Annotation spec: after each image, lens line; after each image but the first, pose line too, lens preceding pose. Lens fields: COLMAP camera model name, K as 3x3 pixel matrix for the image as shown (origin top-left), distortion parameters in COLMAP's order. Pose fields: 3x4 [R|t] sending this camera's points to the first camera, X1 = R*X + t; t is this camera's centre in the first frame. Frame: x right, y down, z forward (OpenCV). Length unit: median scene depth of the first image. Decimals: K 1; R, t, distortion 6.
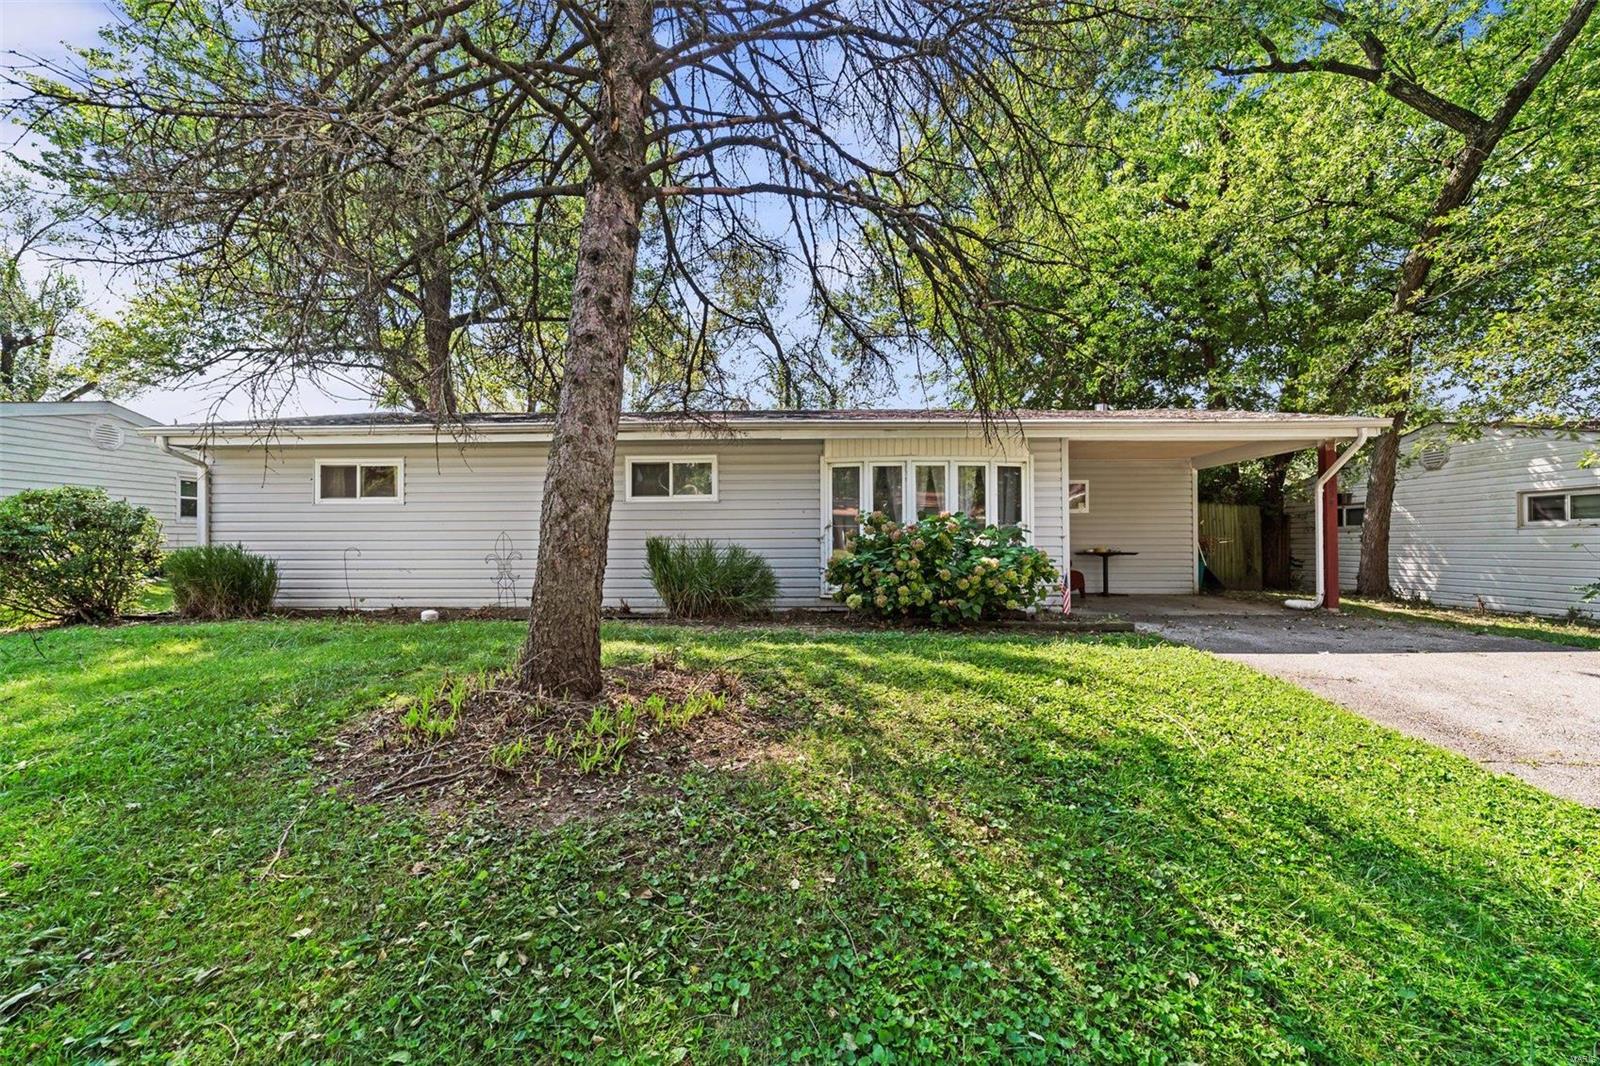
lens RADIAL K [[621.4, 0, 801.6], [0, 621.4, 536.4], [0, 0, 1]] dist [-0.024474, 0.008636]
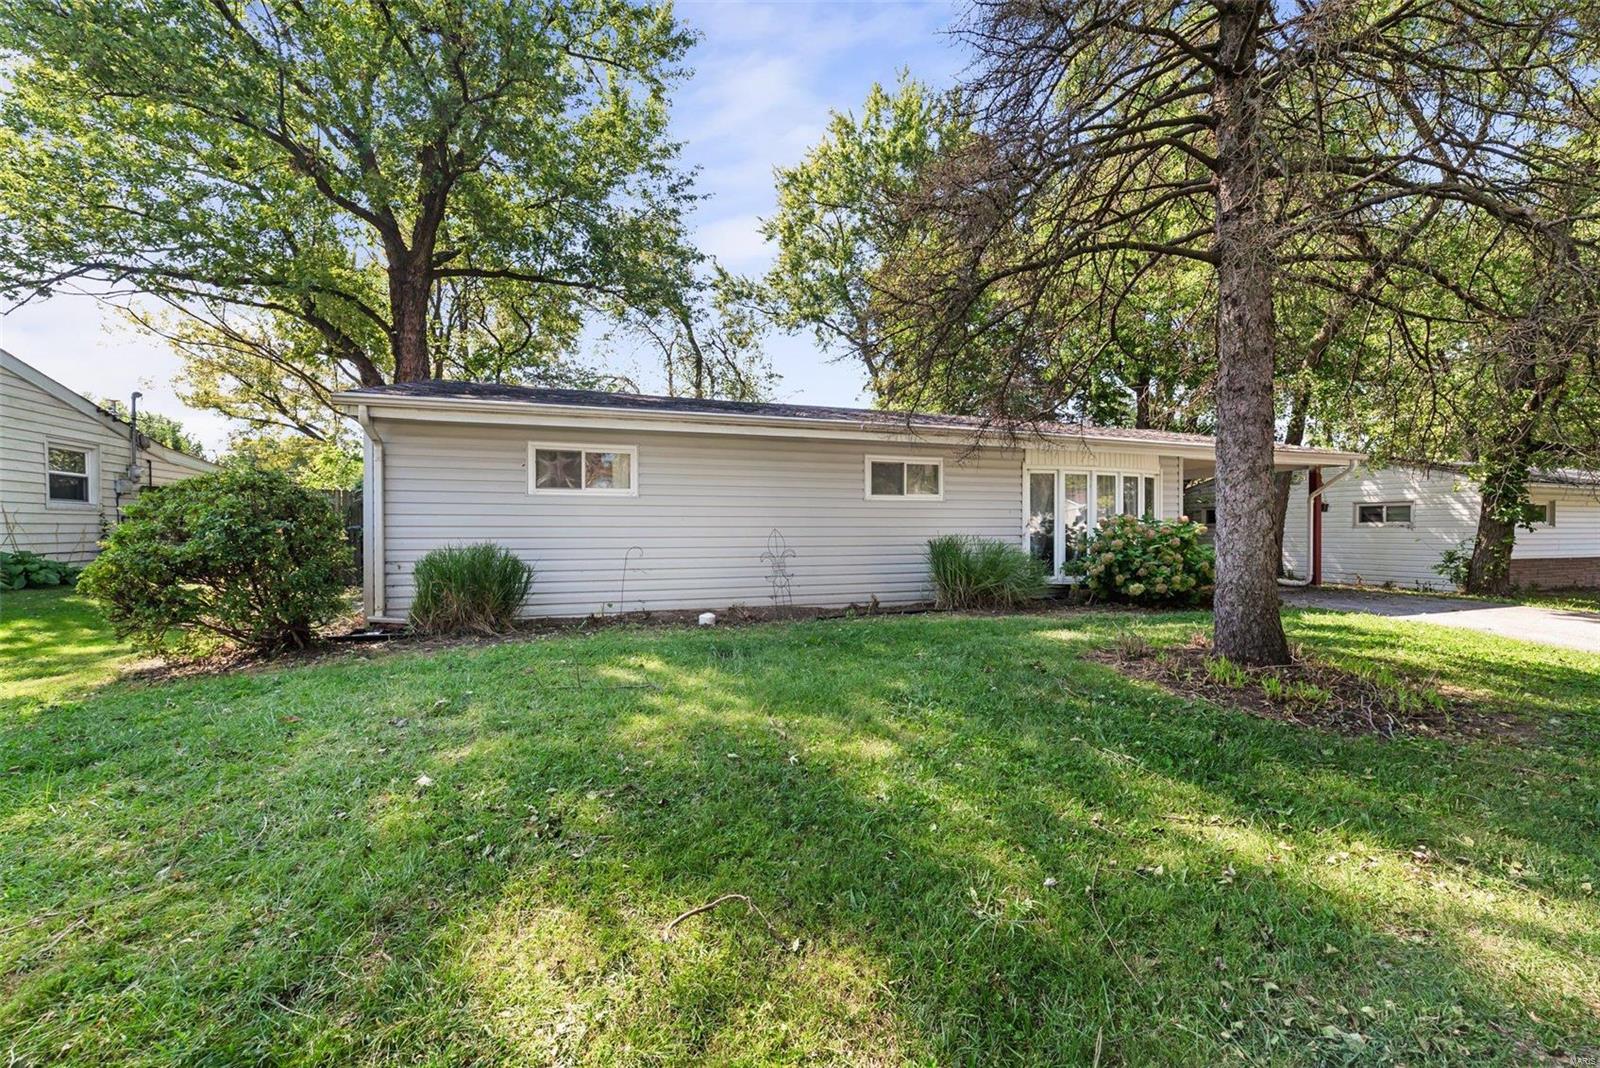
lens RADIAL K [[621.4, 0, 801.6], [0, 621.4, 537.4], [0, 0, 1]] dist [-0.024474, 0.008636]
pose [[0.939244, -0.001155, 0.343249, -0.723721], [-0.007936, 0.999654, 0.025080, -0.017711], [-0.343159, -0.026280, 0.938909, 0.065834]]
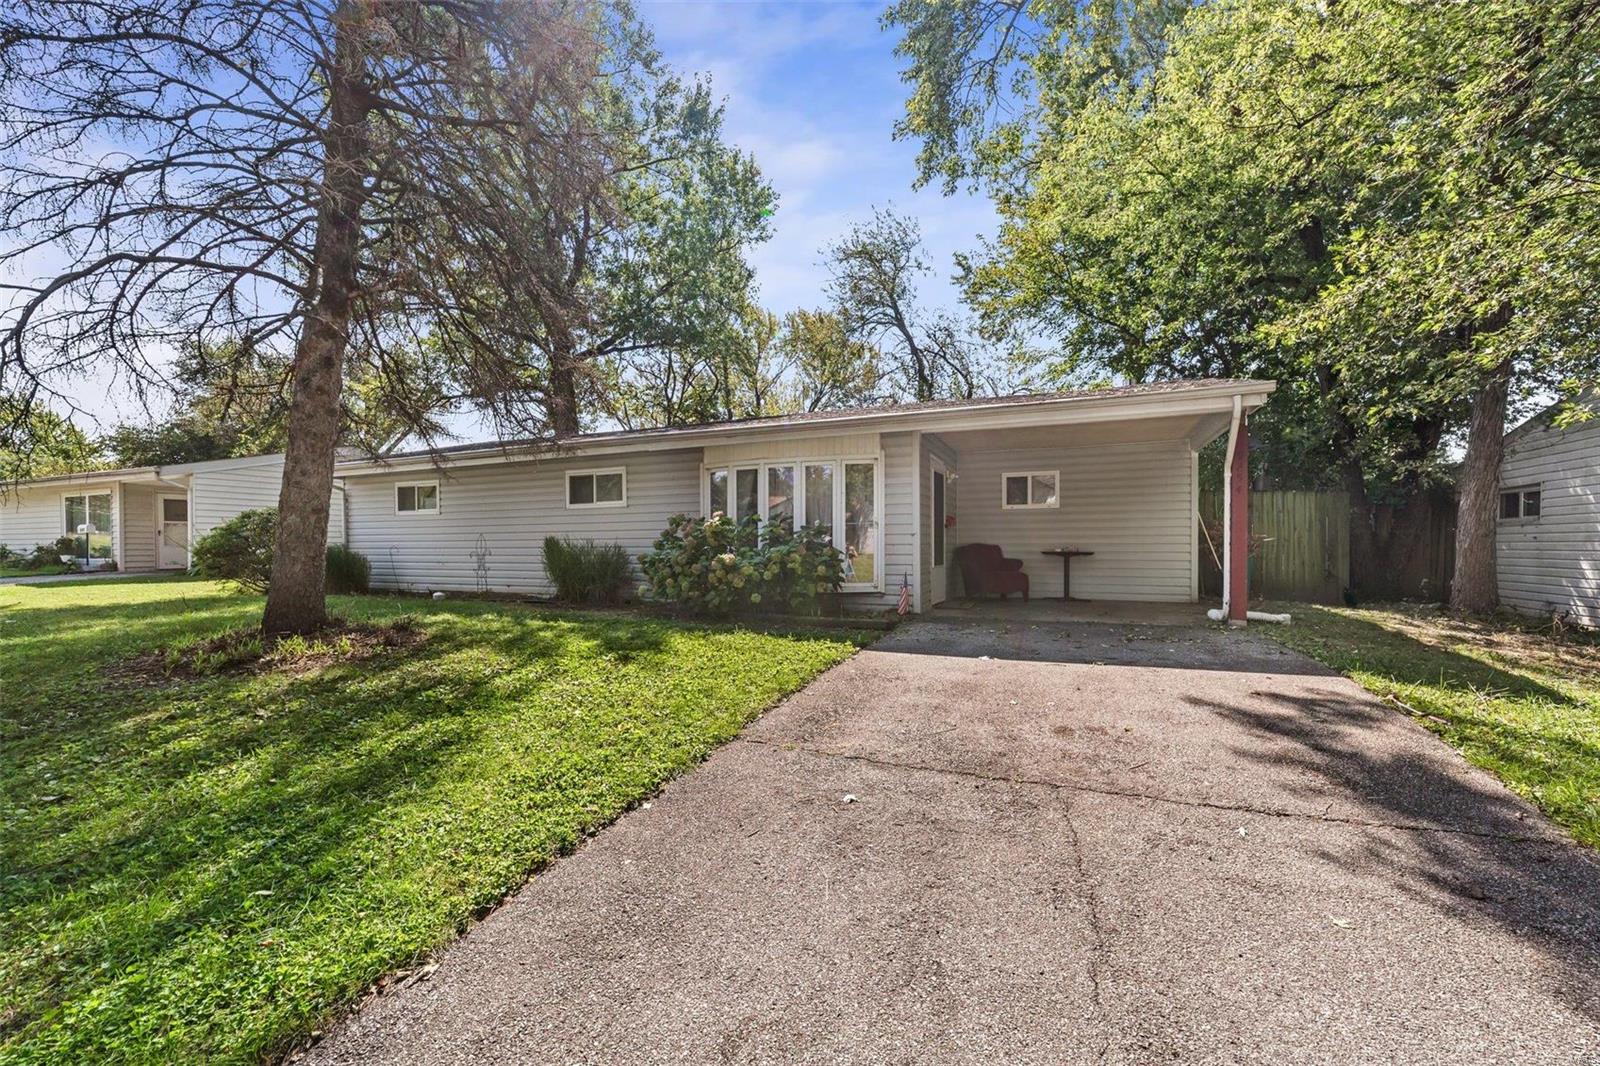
lens RADIAL K [[628.6, 0, 807.2], [0, 628.6, 545.9], [0, 0, 1]] dist [-0.025145, 0.008877]
pose [[0.927782, 0.002232, -0.373116, 0.638686], [0.006420, 0.999739, 0.021944, -0.006032], [0.373067, -0.022755, 0.927525, 0.029544]]
